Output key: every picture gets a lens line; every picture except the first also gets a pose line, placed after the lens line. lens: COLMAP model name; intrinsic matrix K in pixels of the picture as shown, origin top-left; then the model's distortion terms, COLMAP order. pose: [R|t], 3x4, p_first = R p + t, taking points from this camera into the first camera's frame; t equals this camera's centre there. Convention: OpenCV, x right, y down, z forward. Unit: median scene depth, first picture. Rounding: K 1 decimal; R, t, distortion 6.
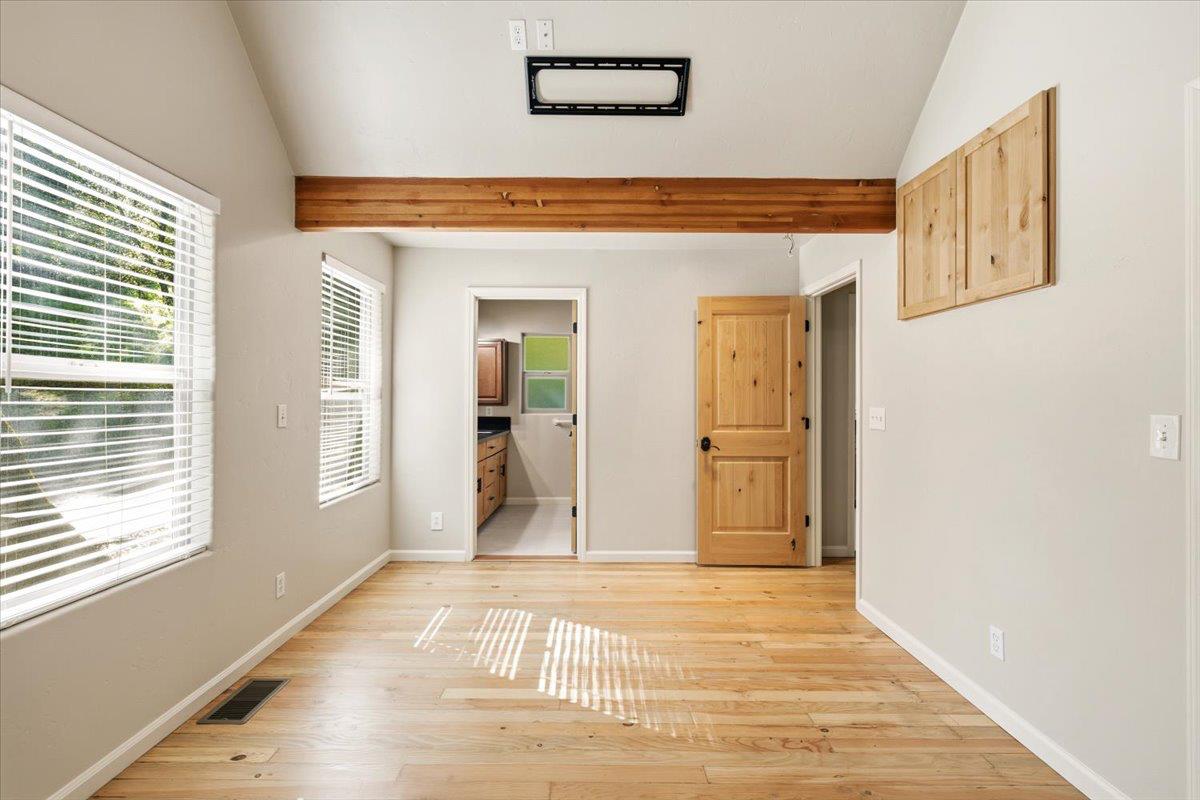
lens RADIAL K [[543.9, 0, 598.8], [0, 543.9, 406.6], [0, 0, 1]] dist [-0.000339, -0.000081]
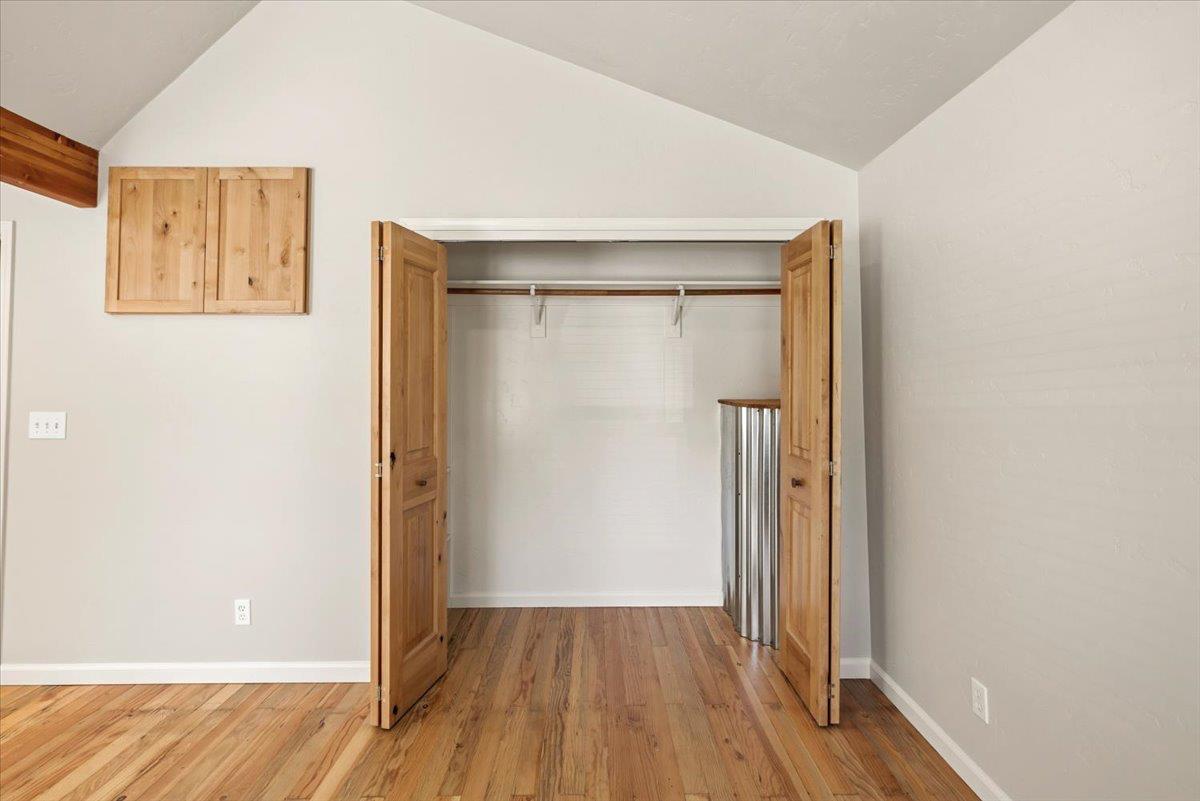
lens RADIAL K [[549.1, 0, 601.3], [0, 549.1, 390.0], [0, 0, 1]] dist [-0.000359, -0.000138]
pose [[-0.005001, -0.016626, 0.999849, -0.419247], [0.019275, 0.999674, 0.016720, -0.039630], [-0.999802, 0.019356, -0.004679, 0.239181]]
